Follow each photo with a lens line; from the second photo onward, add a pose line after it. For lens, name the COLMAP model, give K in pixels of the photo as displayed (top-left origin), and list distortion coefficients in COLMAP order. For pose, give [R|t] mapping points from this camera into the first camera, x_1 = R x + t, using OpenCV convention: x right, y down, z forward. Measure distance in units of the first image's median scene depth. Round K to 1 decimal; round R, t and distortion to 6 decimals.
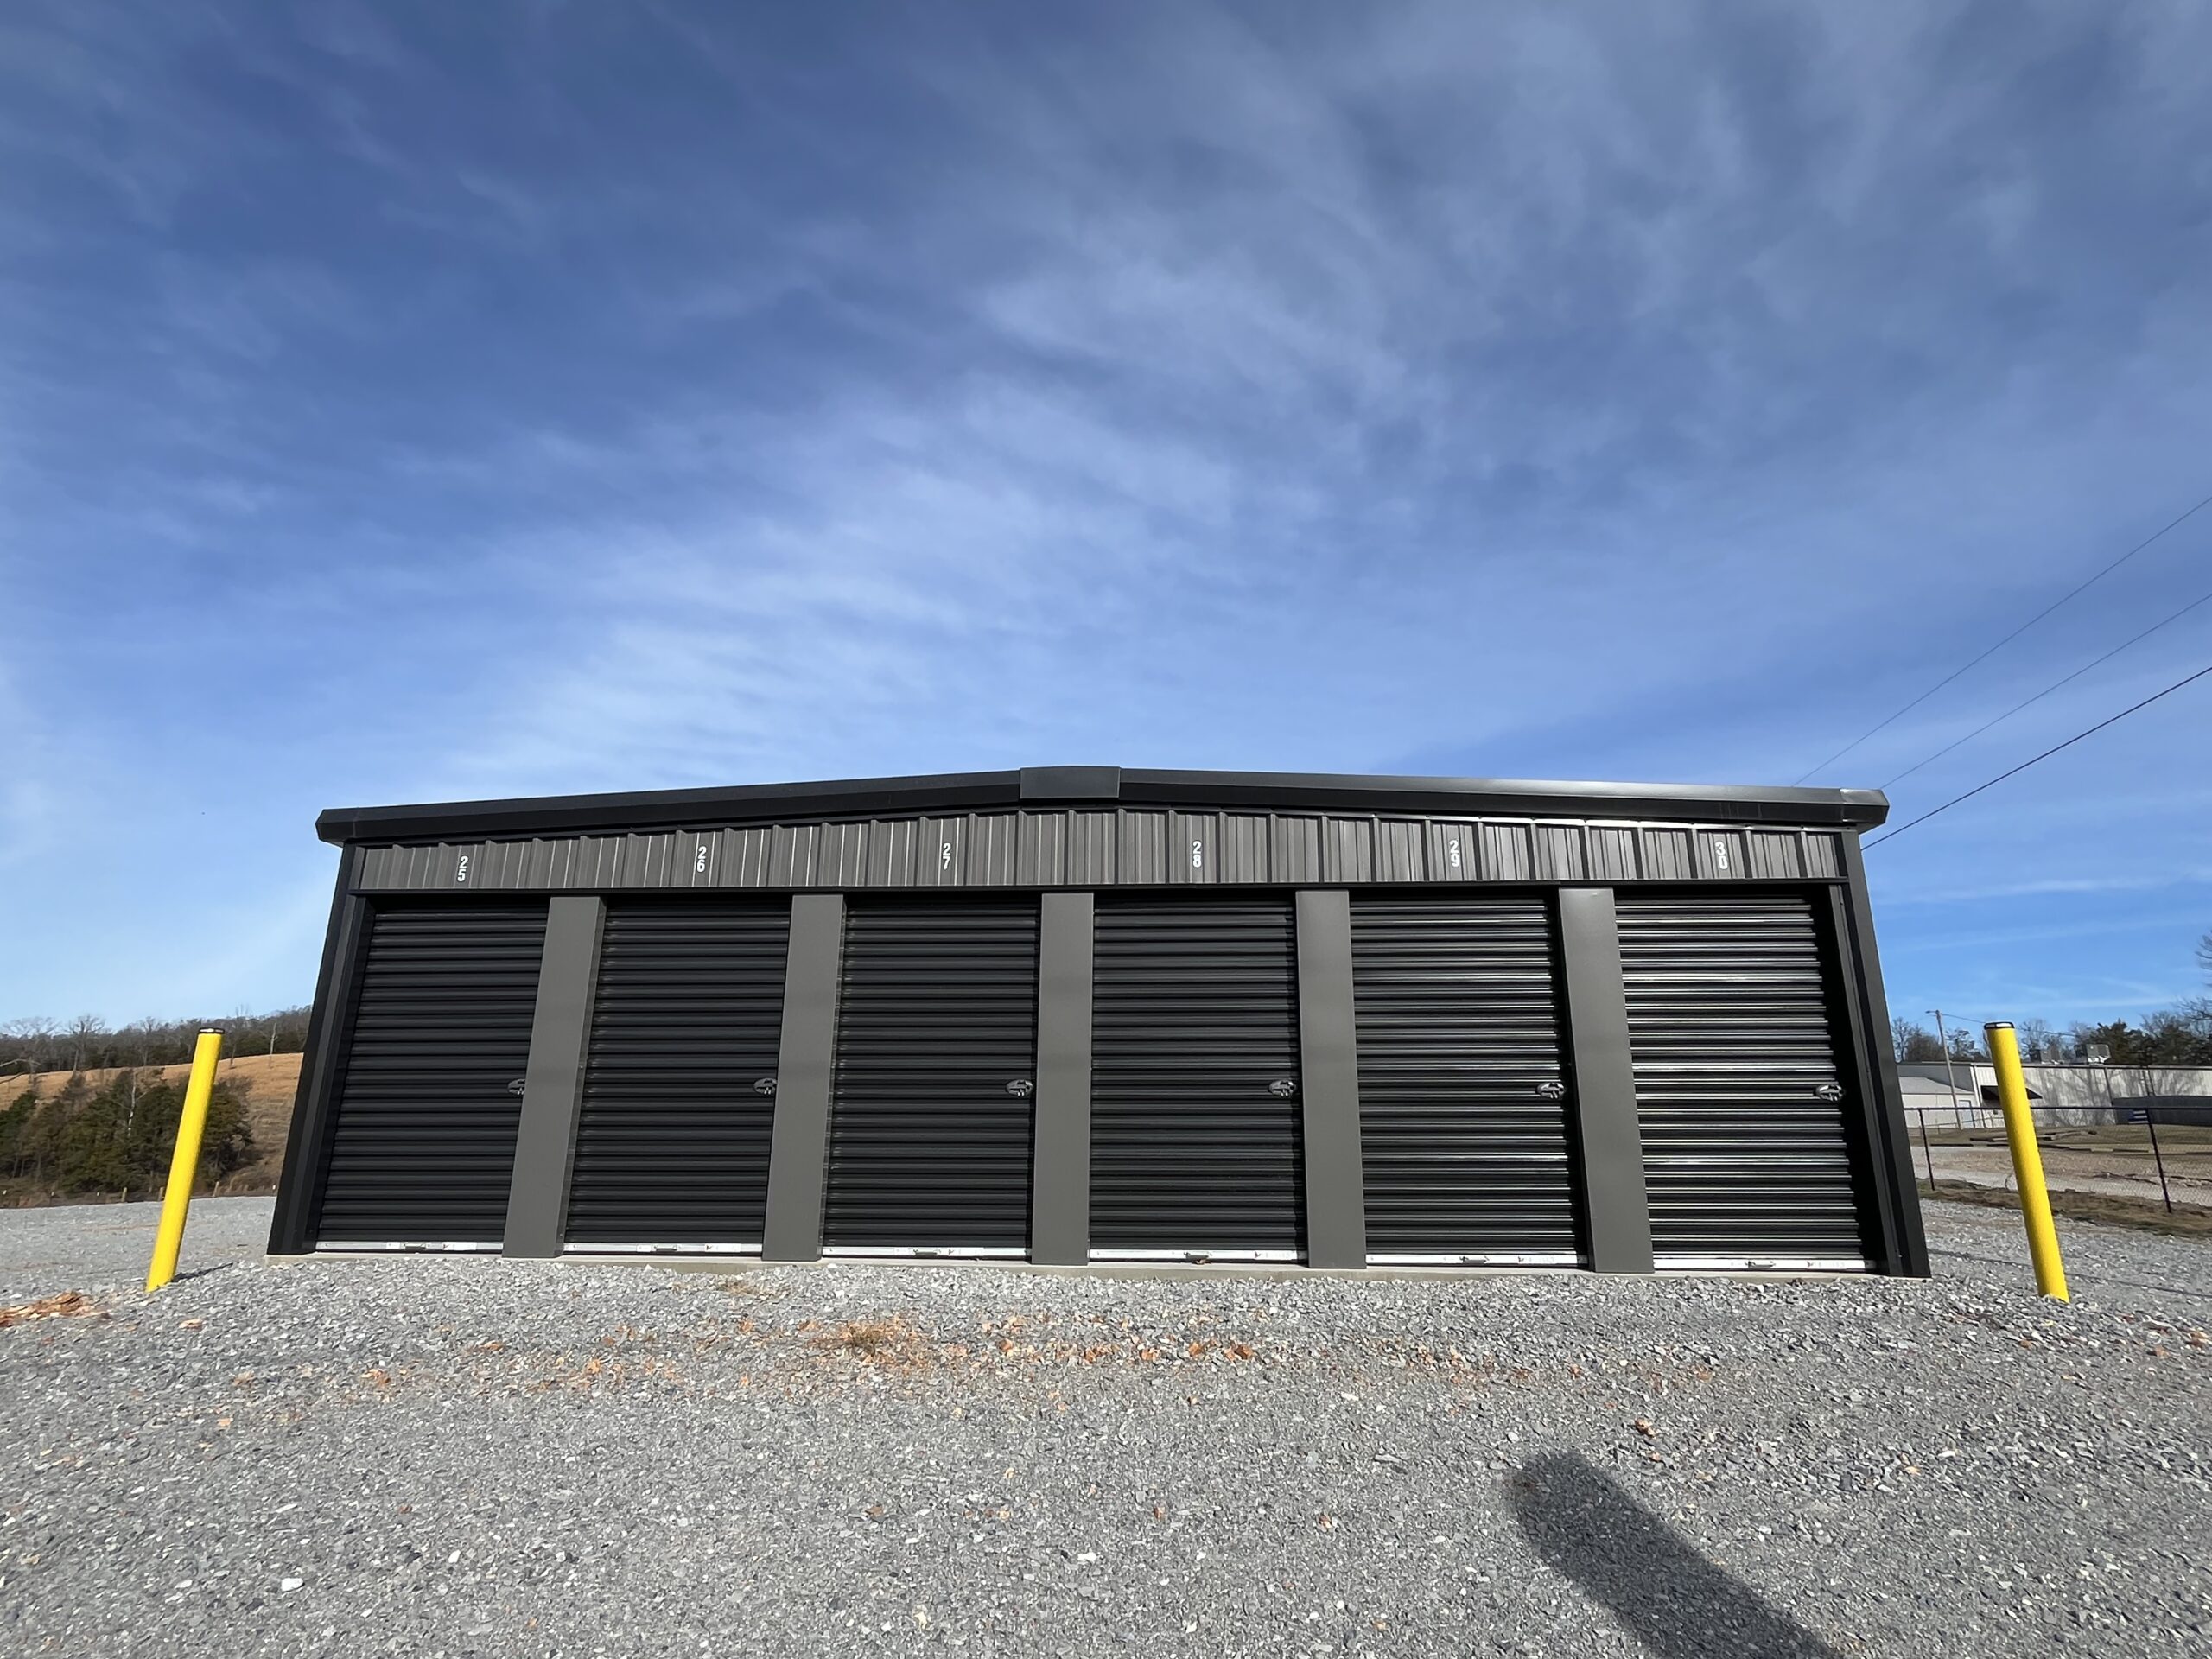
lens RADIAL K [[1183.2, 0, 1106.0], [0, 1183.2, 829.5], [0, 0, 1]] dist [0.003631, 0.001941]
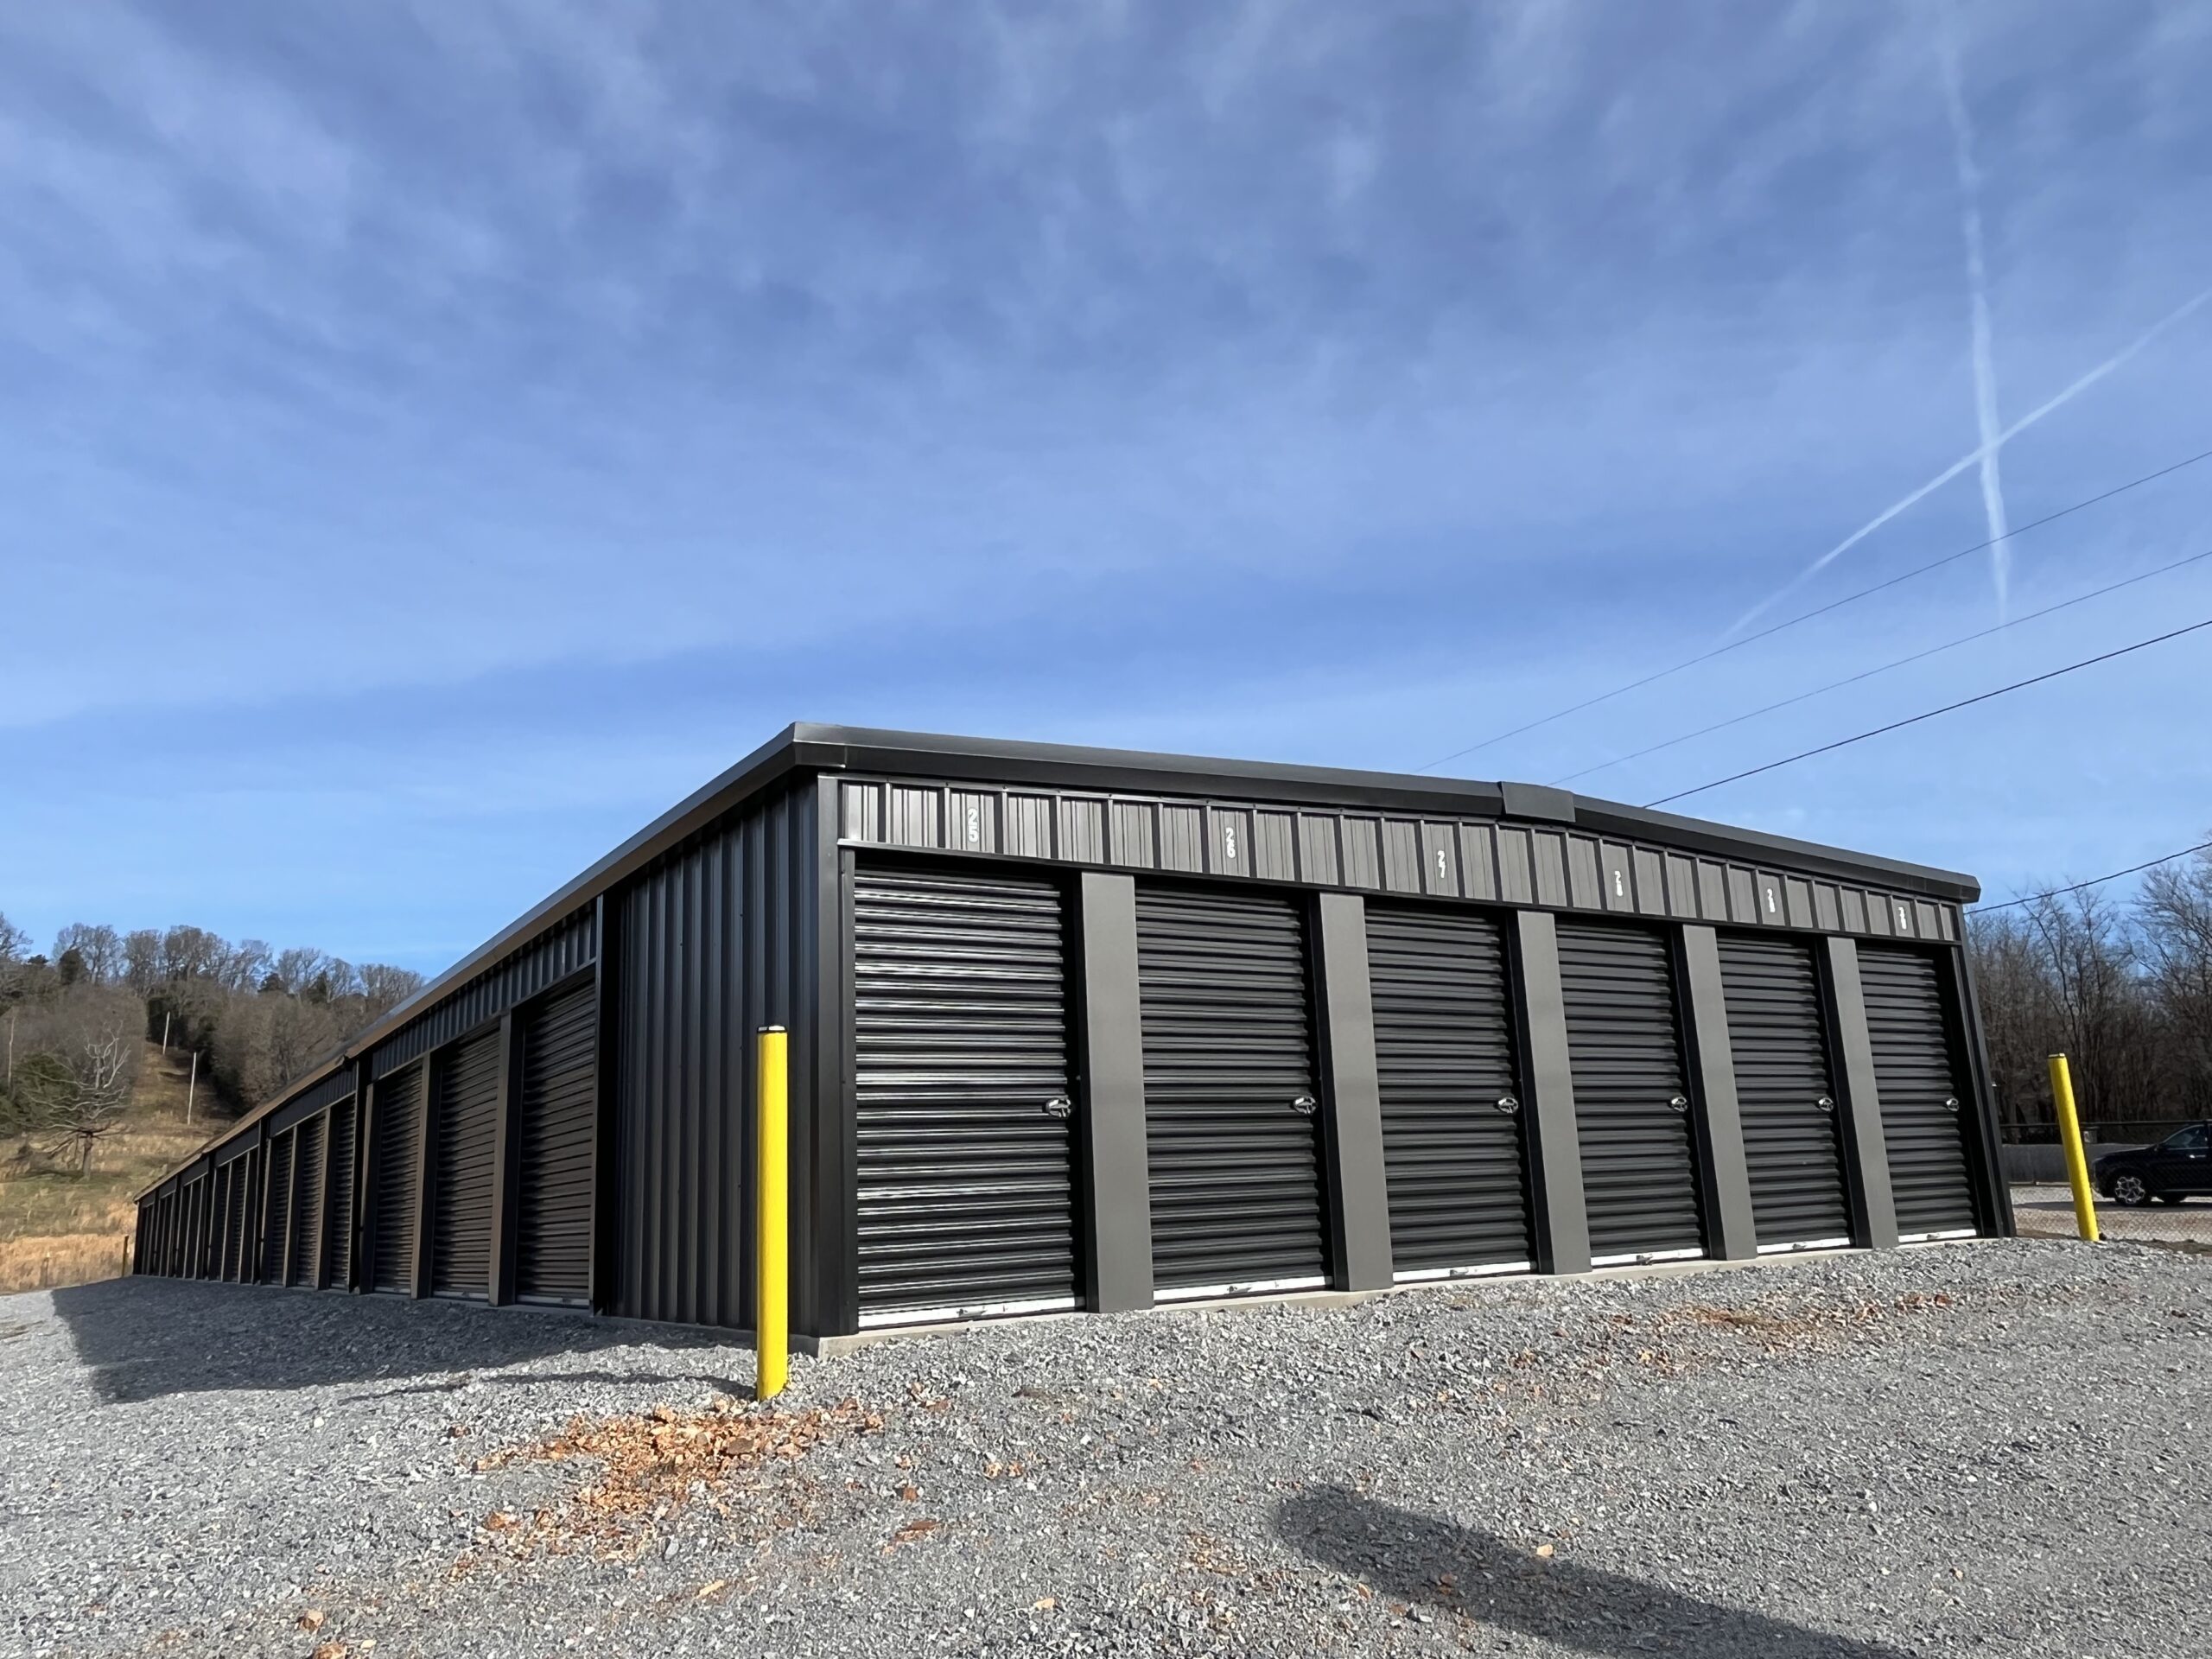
lens RADIAL K [[1647.5, 0, 1106.7], [0, 1647.5, 817.6], [0, 0, 1]] dist [0.069277, -0.000958]
pose [[0.813625, 0.083758, 0.575325, -0.191641], [-0.105962, 0.994357, 0.005090, 0.001018], [-0.571652, -0.065104, 0.817909, 0.010200]]
